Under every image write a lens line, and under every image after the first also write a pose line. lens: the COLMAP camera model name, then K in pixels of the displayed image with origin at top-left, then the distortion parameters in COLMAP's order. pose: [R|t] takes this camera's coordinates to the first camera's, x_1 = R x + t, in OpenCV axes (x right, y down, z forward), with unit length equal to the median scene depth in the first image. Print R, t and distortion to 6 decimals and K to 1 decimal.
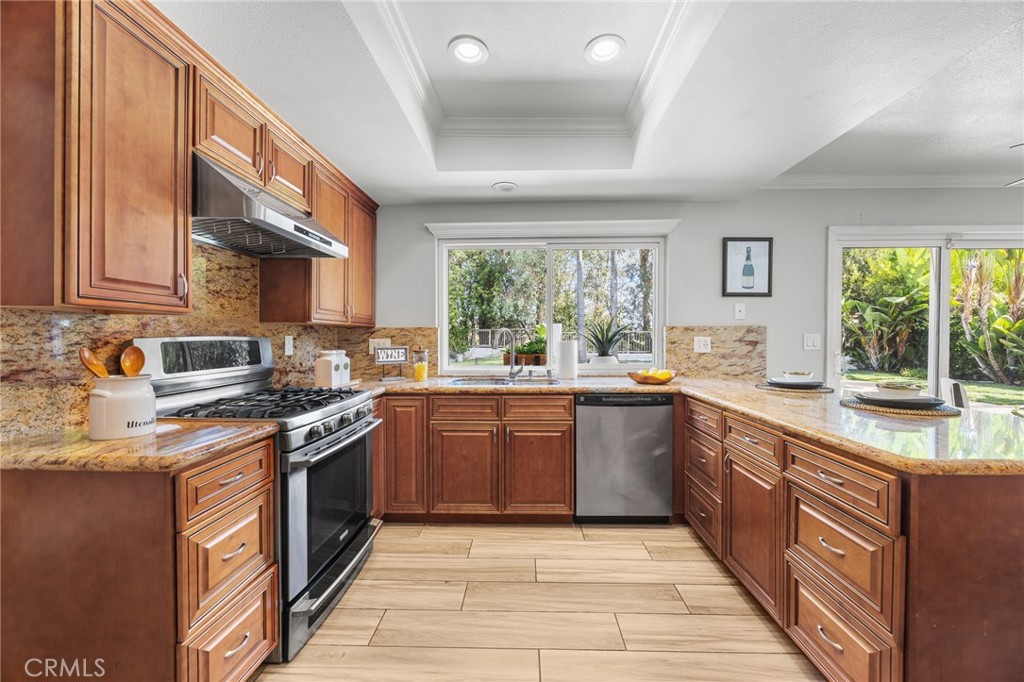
lens RADIAL K [[387.8, 0, 518.2], [0, 387.8, 340.9], [0, 0, 1]] dist [-0.001013, 0.000103]
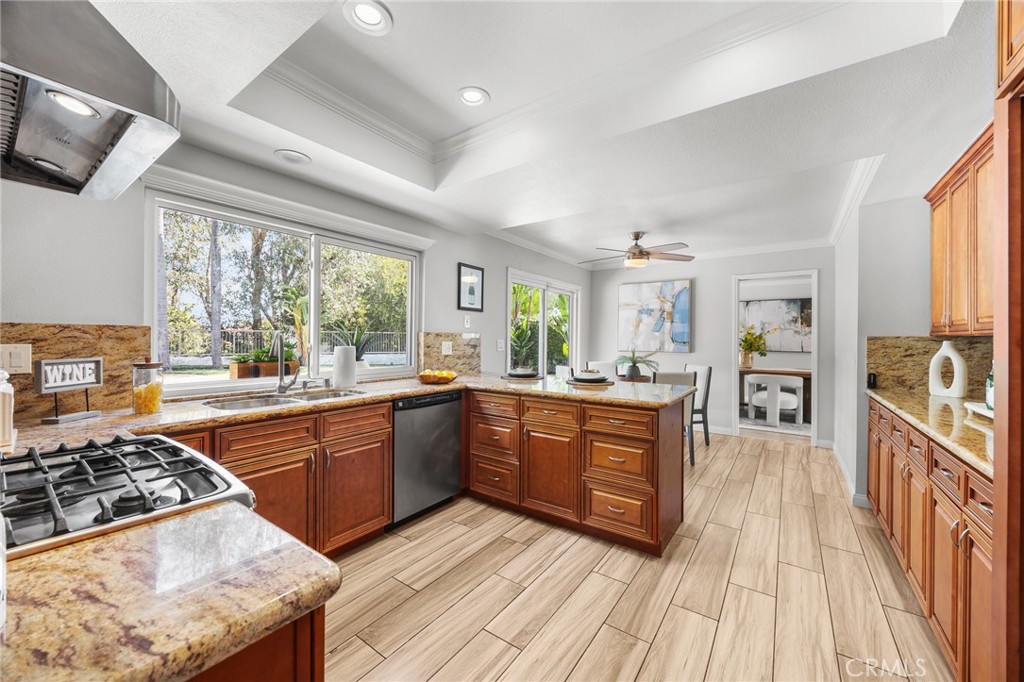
lens RADIAL K [[386.4, 0, 513.8], [0, 386.4, 338.3], [0, 0, 1]] dist [-0.002354, -0.000153]
pose [[0.559459, 0.008200, 0.828818, -0.499769], [-0.002724, 0.999964, -0.008055, -0.014372], [-0.828854, 0.002249, 0.559461, 0.190945]]
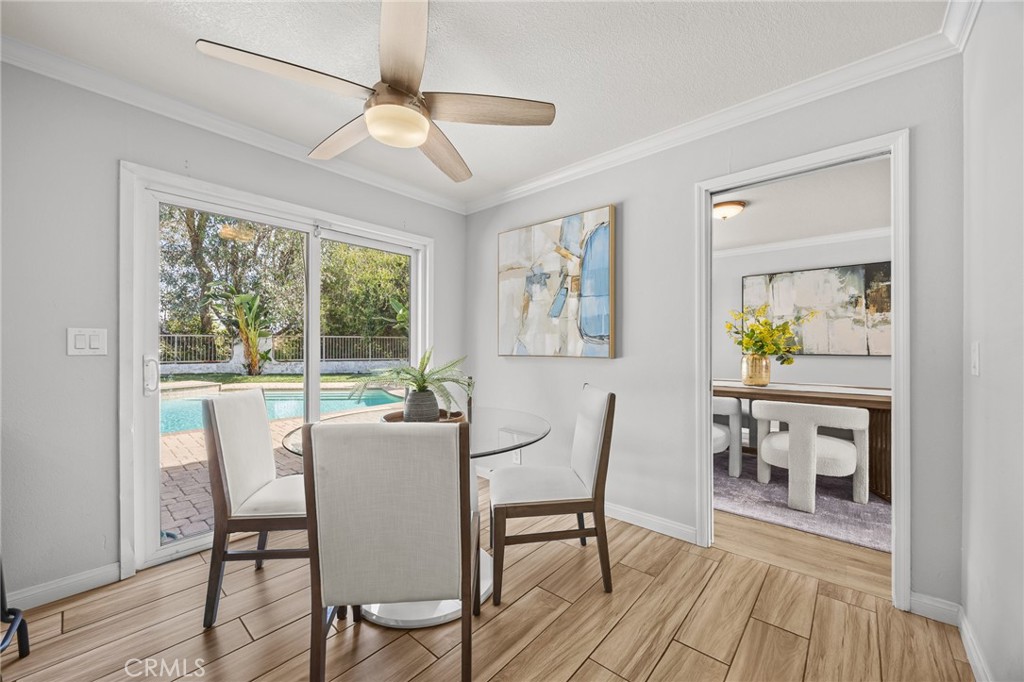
lens RADIAL K [[391.1, 0, 513.4], [0, 391.1, 344.2], [0, 0, 1]] dist [-0.000999, -0.000169]
pose [[0.639212, 0.004051, 0.769020, 0.860407], [0.004261, 0.999952, -0.008809, 0.017450], [-0.769018, 0.008908, 0.639164, 0.116045]]
